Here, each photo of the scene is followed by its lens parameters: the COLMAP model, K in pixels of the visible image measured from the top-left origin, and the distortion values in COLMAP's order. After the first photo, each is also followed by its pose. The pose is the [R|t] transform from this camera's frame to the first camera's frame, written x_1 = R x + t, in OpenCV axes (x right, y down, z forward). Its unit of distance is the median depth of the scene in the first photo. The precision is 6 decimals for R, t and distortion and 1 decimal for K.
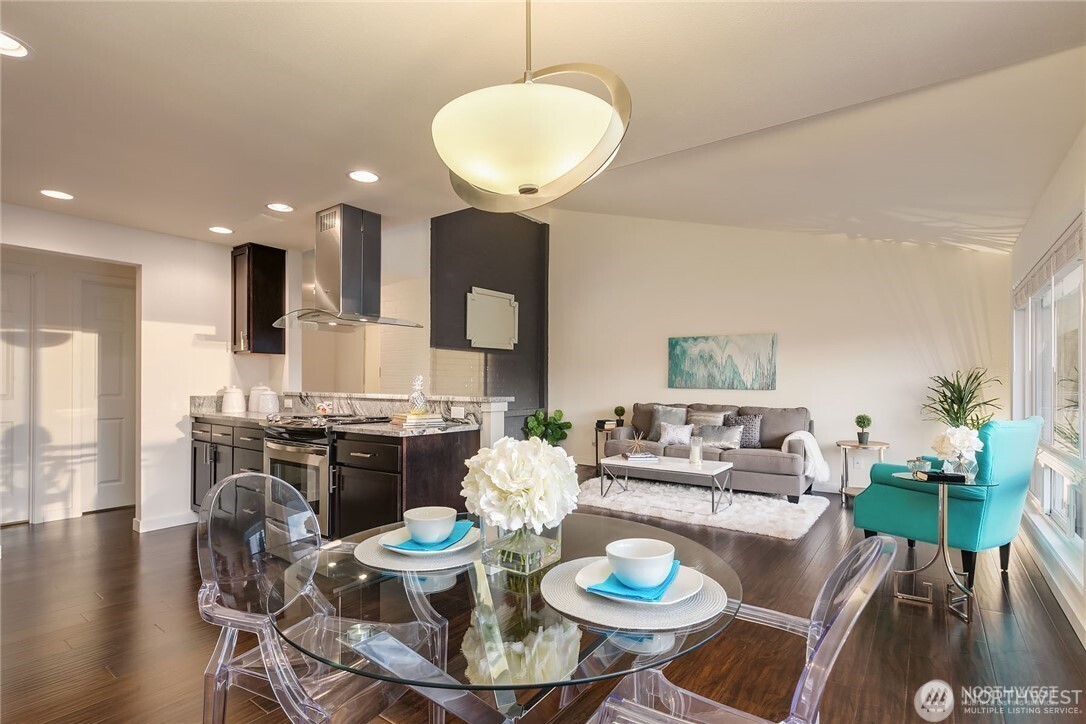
lens RADIAL K [[541.6, 0, 542.1], [0, 541.6, 373.6], [0, 0, 1]] dist [0.003432, 0.000468]
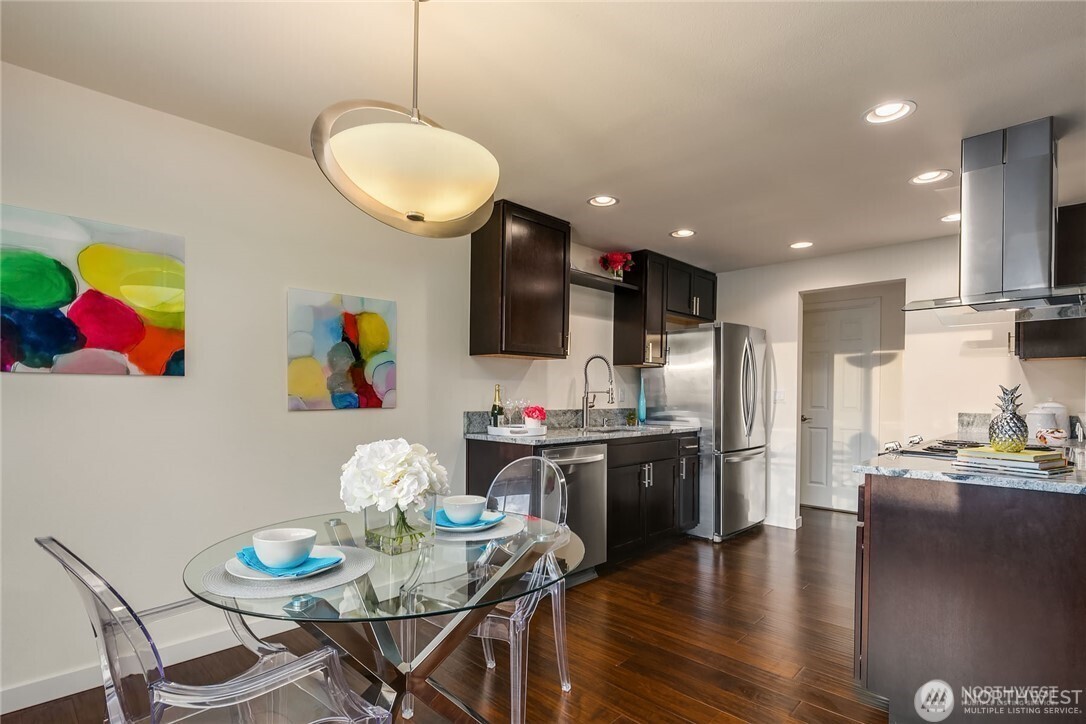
lens RADIAL K [[541.6, 0, 529.9], [0, 541.6, 394.6], [0, 0, 1]] dist [0.003432, 0.000468]
pose [[-0.159995, -0.006490, -0.987096, 0.382947], [0.011563, 0.999897, -0.008448, 0.012144], [0.987050, -0.012766, -0.159904, 0.524446]]
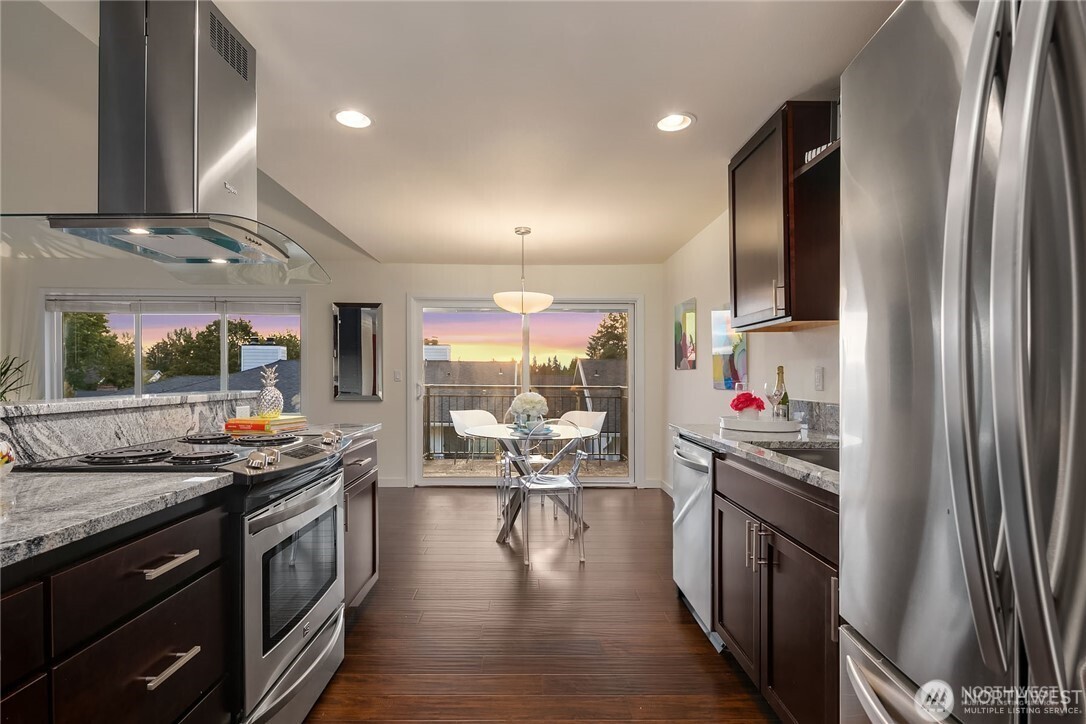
lens RADIAL K [[541.6, 0, 526.6], [0, 541.6, 380.2], [0, 0, 1]] dist [0.003432, 0.000468]
pose [[-0.596644, -0.015308, 0.802360, -0.933036], [-0.023738, 0.999717, 0.001422, 0.013514], [-0.802155, -0.018198, -0.596838, 1.047779]]
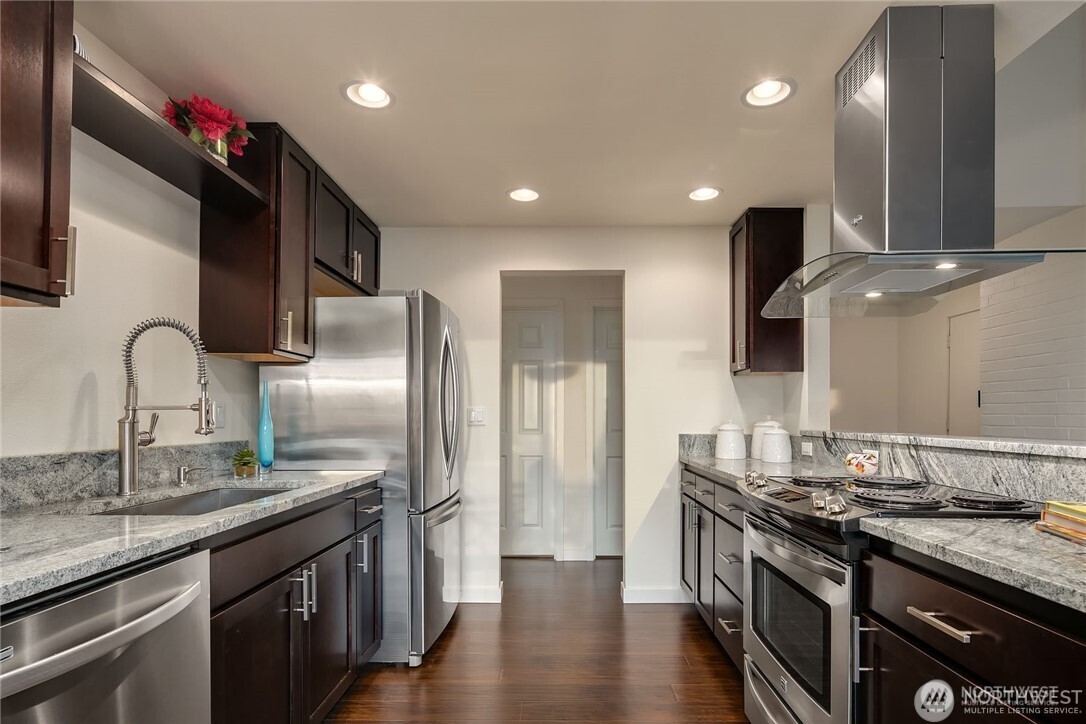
lens RADIAL K [[541.6, 0, 550.1], [0, 541.6, 418.8], [0, 0, 1]] dist [0.003432, 0.000468]
pose [[0.579801, -0.003436, -0.814751, -0.157832], [0.018675, 0.999784, 0.009073, 0.010696], [0.814544, -0.020476, 0.579740, 0.483360]]
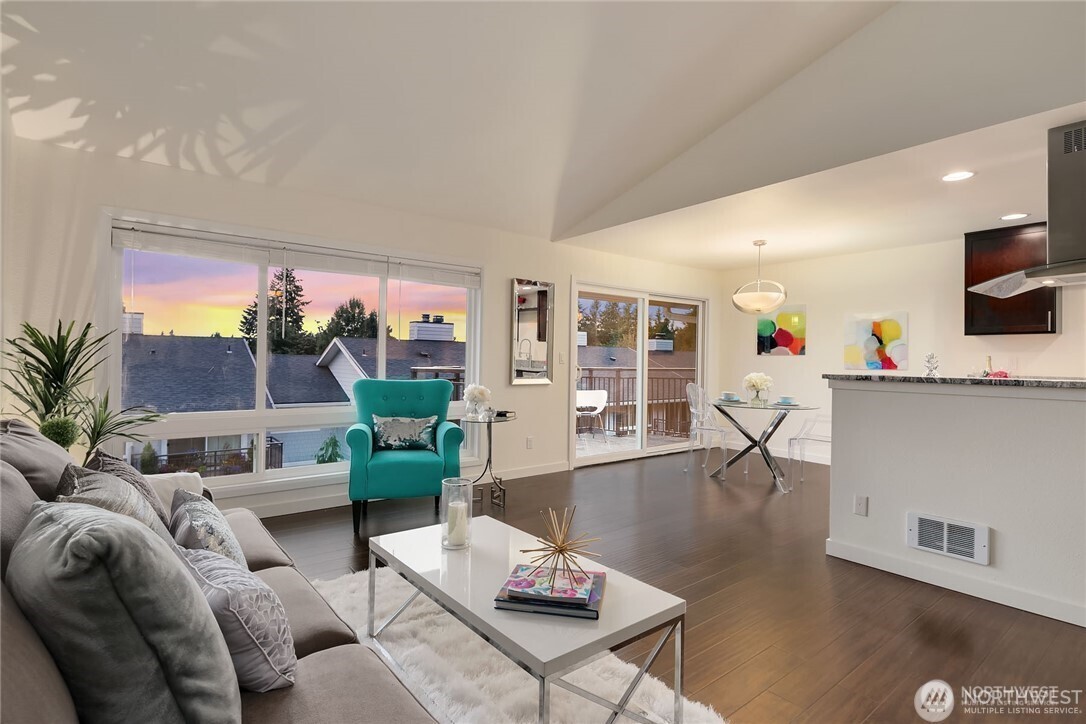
lens RADIAL K [[541.6, 0, 546.3], [0, 541.6, 359.7], [0, 0, 1]] dist [0.003432, 0.000468]
pose [[-0.964922, -0.017511, 0.261953, 0.170495], [-0.022309, 0.999633, -0.015353, 0.040706], [-0.261588, -0.020658, -0.964959, 1.894496]]
